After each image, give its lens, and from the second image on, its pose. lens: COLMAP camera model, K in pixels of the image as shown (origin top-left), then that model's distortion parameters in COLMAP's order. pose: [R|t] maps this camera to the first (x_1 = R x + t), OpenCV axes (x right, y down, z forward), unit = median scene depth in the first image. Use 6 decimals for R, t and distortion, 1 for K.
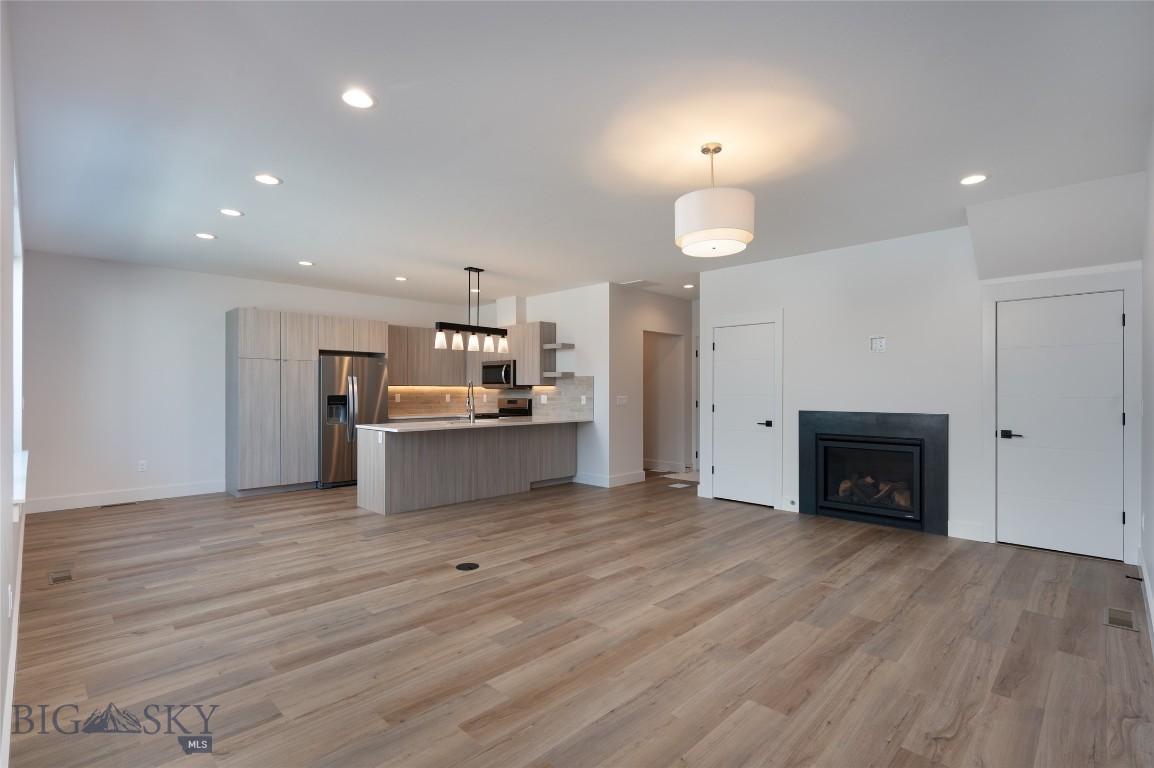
lens RADIAL K [[537.9, 0, 578.8], [0, 537.9, 392.8], [0, 0, 1]] dist [-0.002629, 0.000894]
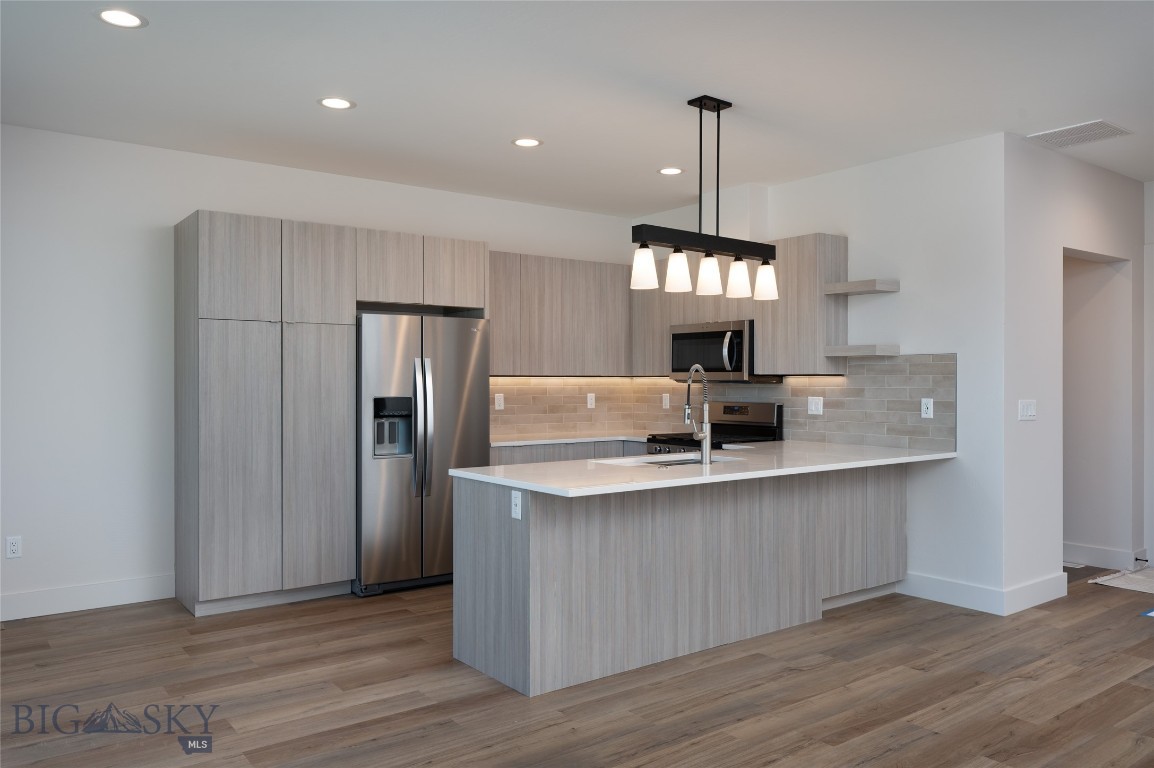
lens RADIAL K [[848.9, 0, 577.3], [0, 848.9, 382.9], [0, 0, 1]] dist [-0.006500, -0.002844]
pose [[0.988709, -0.001018, -0.149844, -0.248852], [0.000900, 0.999999, -0.000856, -0.010519], [0.149845, 0.000712, 0.988709, 0.404613]]
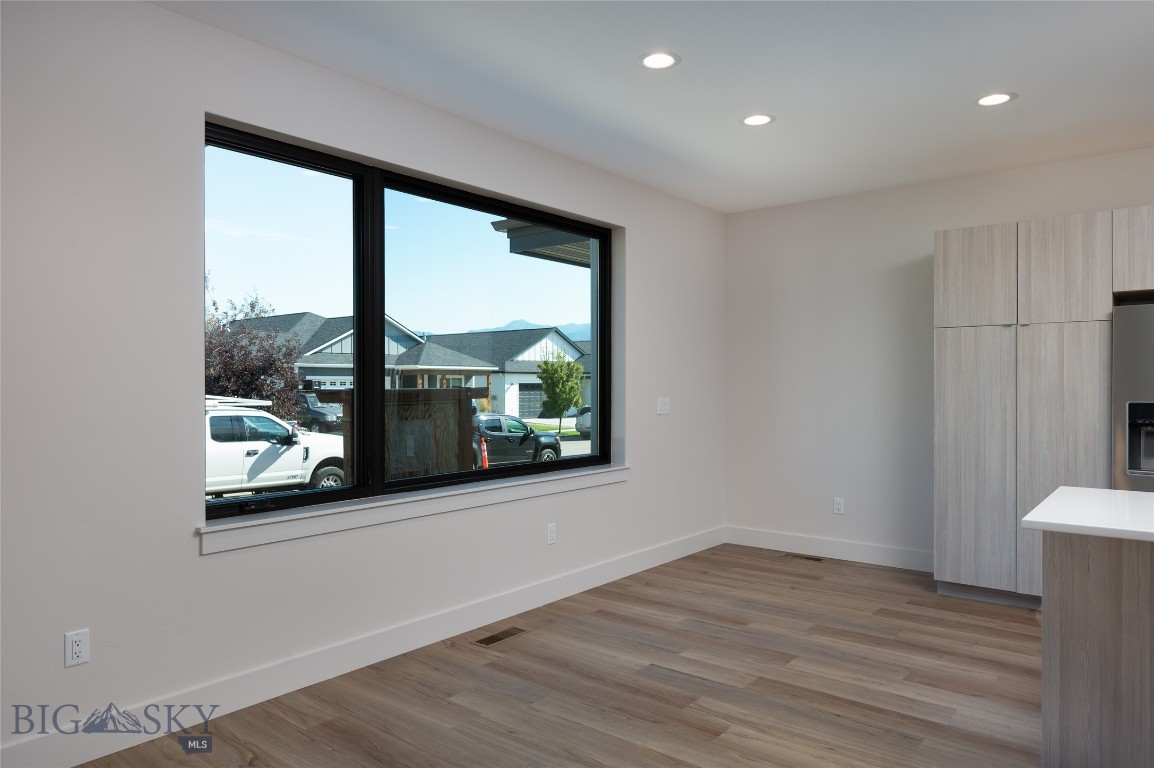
lens RADIAL K [[754.3, 0, 575.7], [0, 754.3, 385.3], [0, 0, 1]] dist [0.000119, 0.000893]
pose [[0.095556, 0.000069, -0.995424, 0.083248], [-0.001258, 0.999999, -0.000051, -0.011182], [0.995423, 0.001257, 0.095556, 0.728924]]
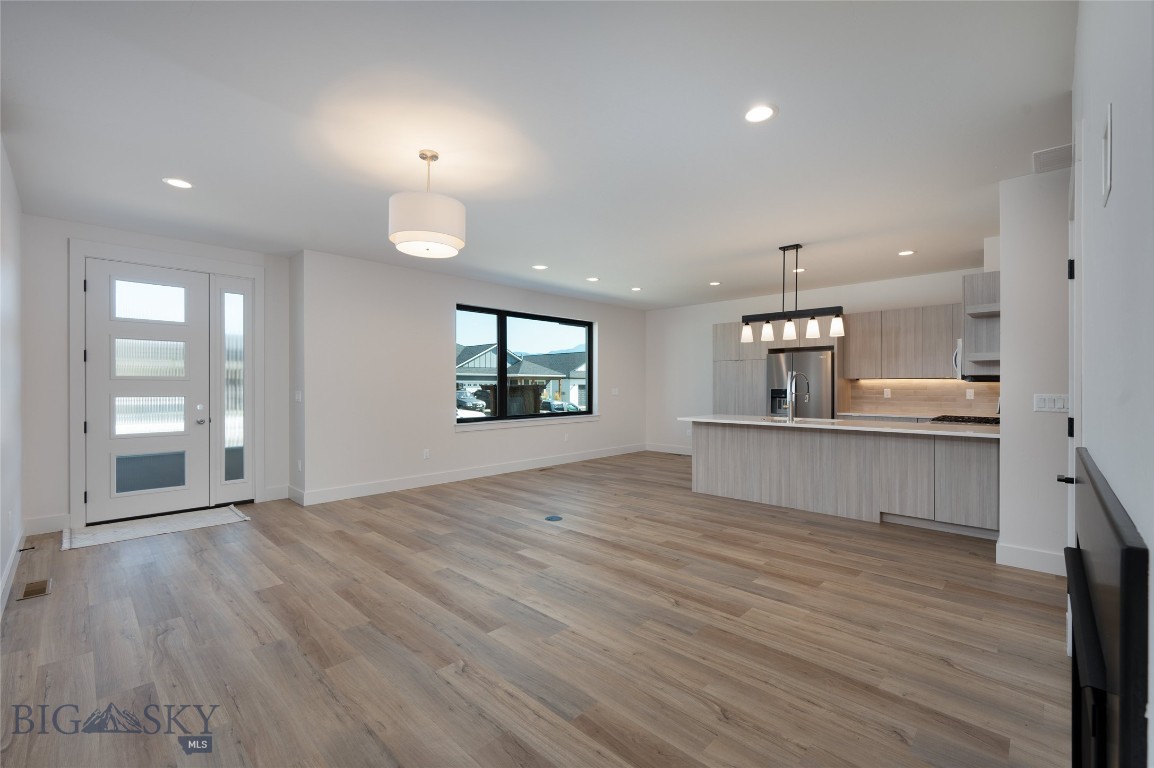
lens RADIAL K [[487.6, 0, 576.4], [0, 487.6, 388.4], [0, 0, 1]] dist [0.001555, -0.000422]
pose [[0.008294, 0.004378, -0.999956, 0.761504], [-0.001338, 0.999990, 0.004367, -0.001251], [0.999965, 0.001302, 0.008300, 0.804821]]
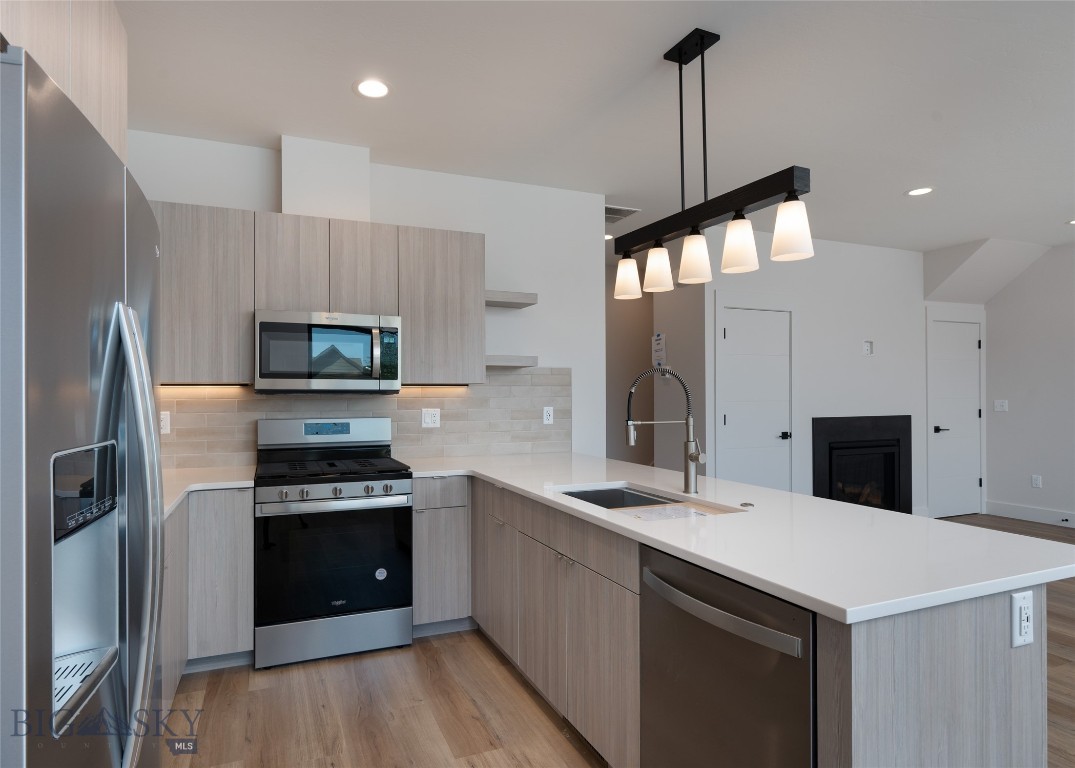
lens RADIAL K [[662.3, 0, 537.4], [0, 662.3, 379.1], [0, 0, 1]] dist [0.005289, 0.004239]
pose [[0.345318, 0.012170, 0.938407, -0.829740], [0.003400, 0.999893, -0.014218, -0.016887], [-0.938479, 0.008101, 0.345240, 1.176138]]
